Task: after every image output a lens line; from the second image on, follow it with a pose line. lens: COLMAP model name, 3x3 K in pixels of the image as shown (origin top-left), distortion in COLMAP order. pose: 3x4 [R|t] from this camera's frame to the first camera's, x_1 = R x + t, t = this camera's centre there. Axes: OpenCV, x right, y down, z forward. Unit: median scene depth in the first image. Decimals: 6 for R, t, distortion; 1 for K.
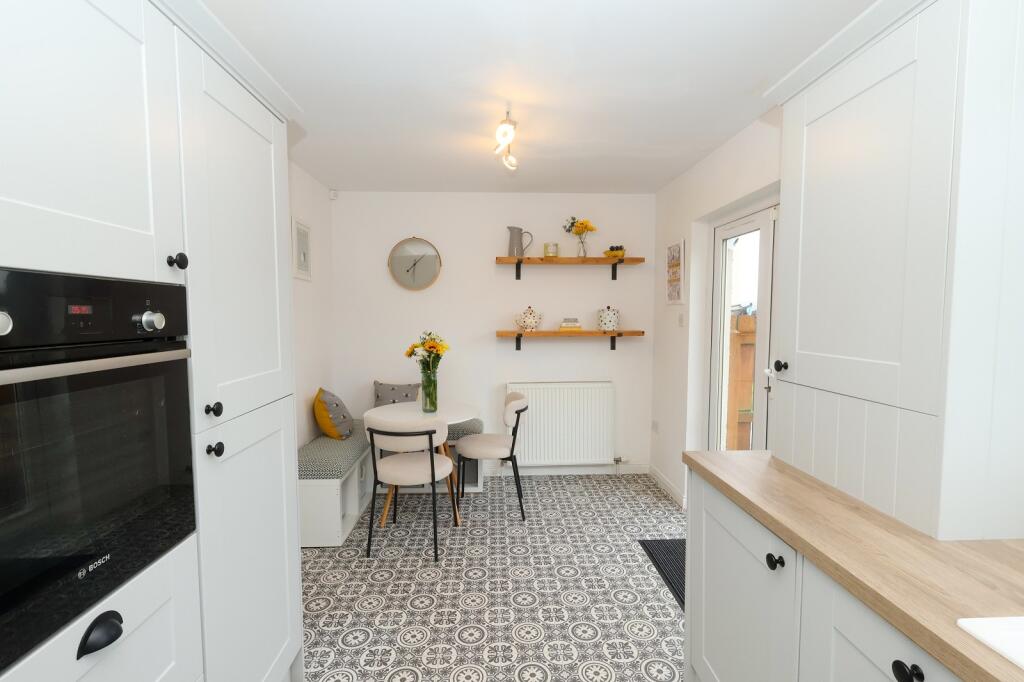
lens RADIAL K [[469.2, 0, 512.0], [0, 469.2, 341.0], [0, 0, 1]] dist [-0.000463, -0.000054]
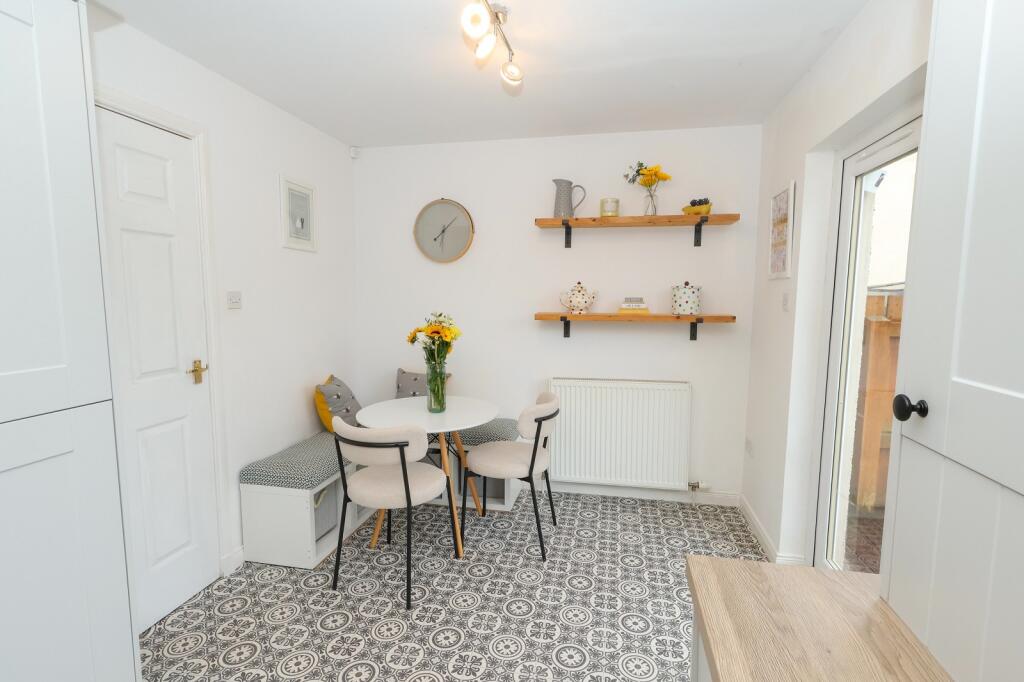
lens RADIAL K [[480.2, 0, 520.4], [0, 480.2, 341.4], [0, 0, 1]] dist [0.000081, 0.000006]
pose [[0.972201, 0.028746, -0.232378, 0.133398], [-0.019126, 0.998868, 0.043548, -0.008002], [0.233367, -0.037893, 0.971650, 0.200543]]
